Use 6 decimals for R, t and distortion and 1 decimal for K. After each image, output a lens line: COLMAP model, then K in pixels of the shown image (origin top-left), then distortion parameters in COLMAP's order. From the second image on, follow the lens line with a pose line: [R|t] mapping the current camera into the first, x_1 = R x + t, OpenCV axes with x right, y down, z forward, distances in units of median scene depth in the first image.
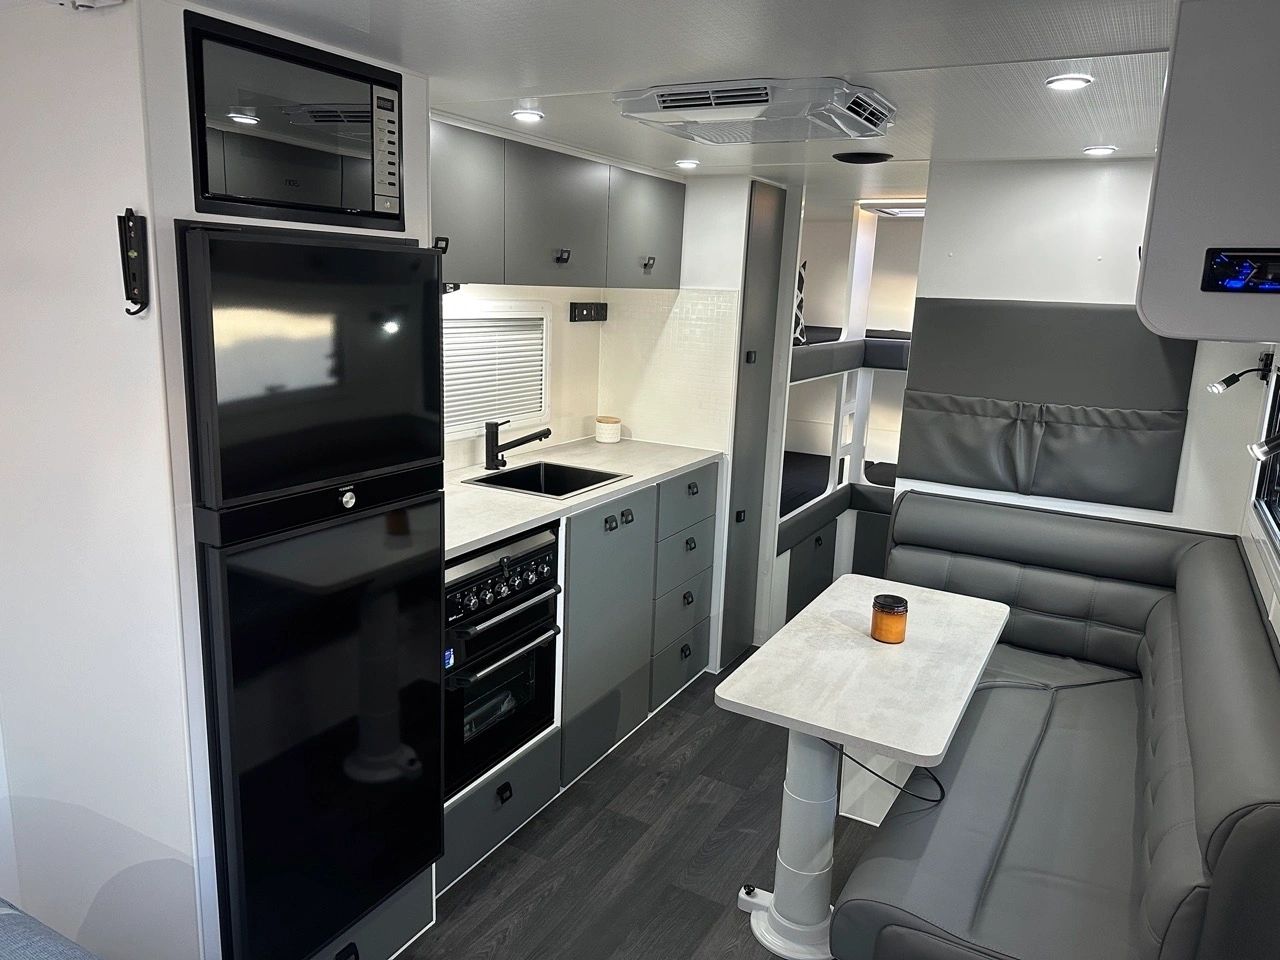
lens RADIAL K [[900.0, 0, 640.0], [0, 900.0, 480.0], [0, 0, 1]] dist [0.053903, -0.062144]
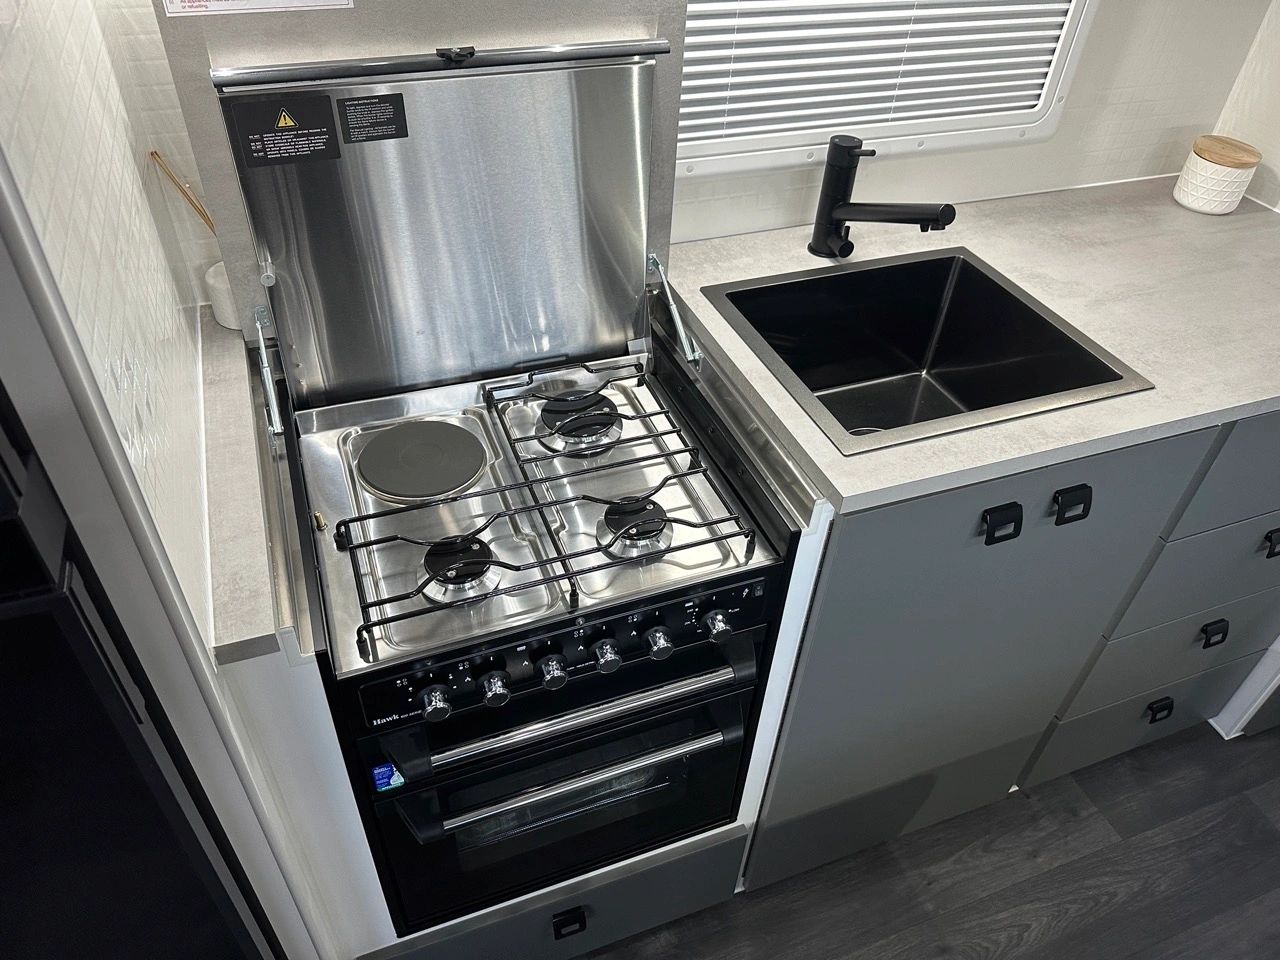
lens RADIAL K [[900.0, 0, 640.0], [0, 900.0, 480.0], [0, 0, 1]] dist [0.053903, -0.062144]
pose [[0.773406, 0.416401, -0.477967, 0.021940], [-0.170784, 0.862990, 0.475480, -0.109781], [0.610471, -0.286110, 0.738557, 0.594842]]
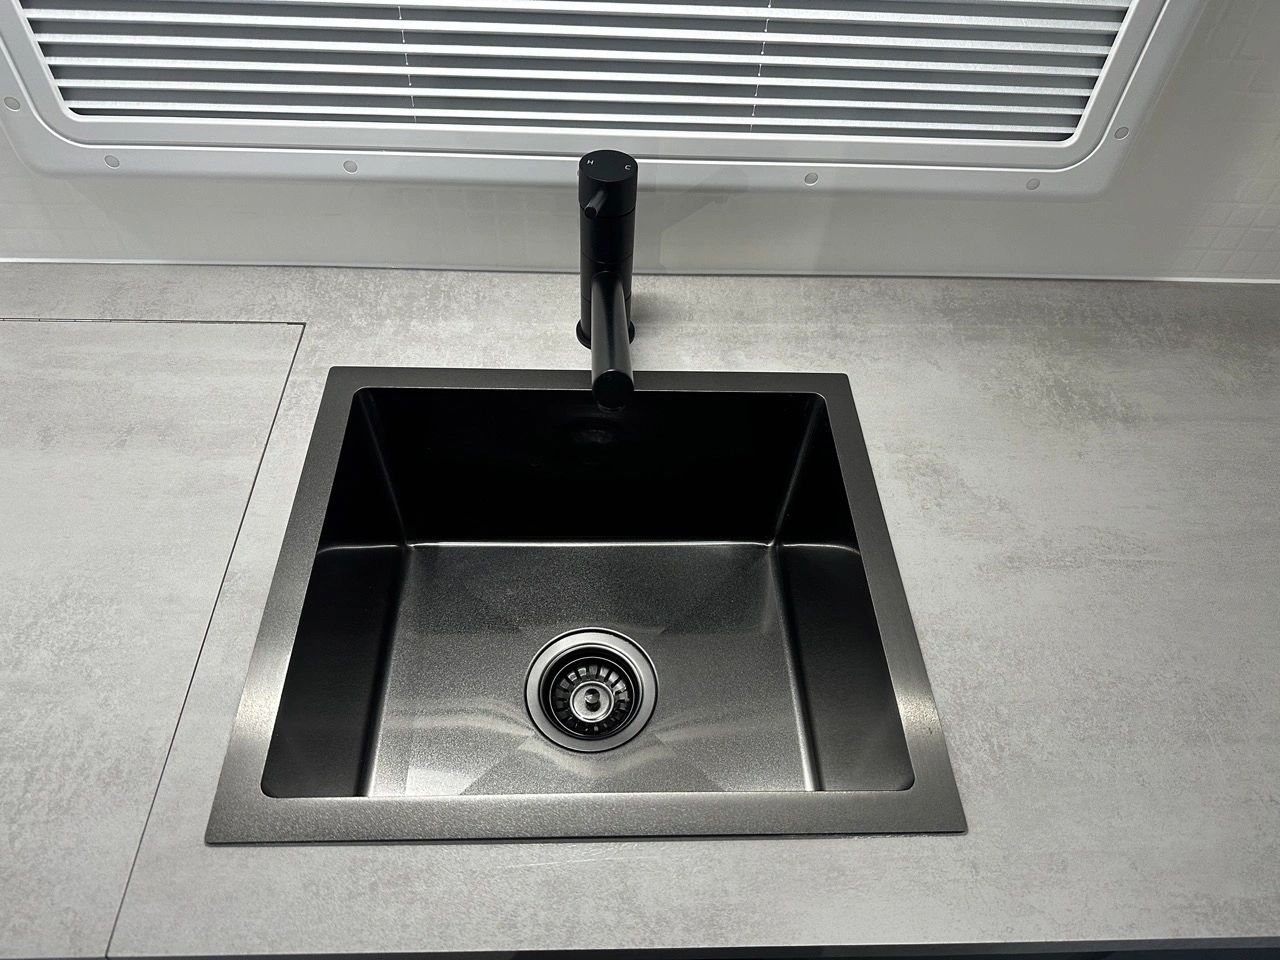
lens RADIAL K [[900.0, 0, 640.0], [0, 900.0, 480.0], [0, 0, 1]] dist [0.053903, -0.062144]
pose [[0.515957, 0.654359, -0.552813, 0.012735], [-0.222772, 0.725641, 0.651013, -0.153763], [0.827140, -0.212744, 0.520172, 0.868852]]
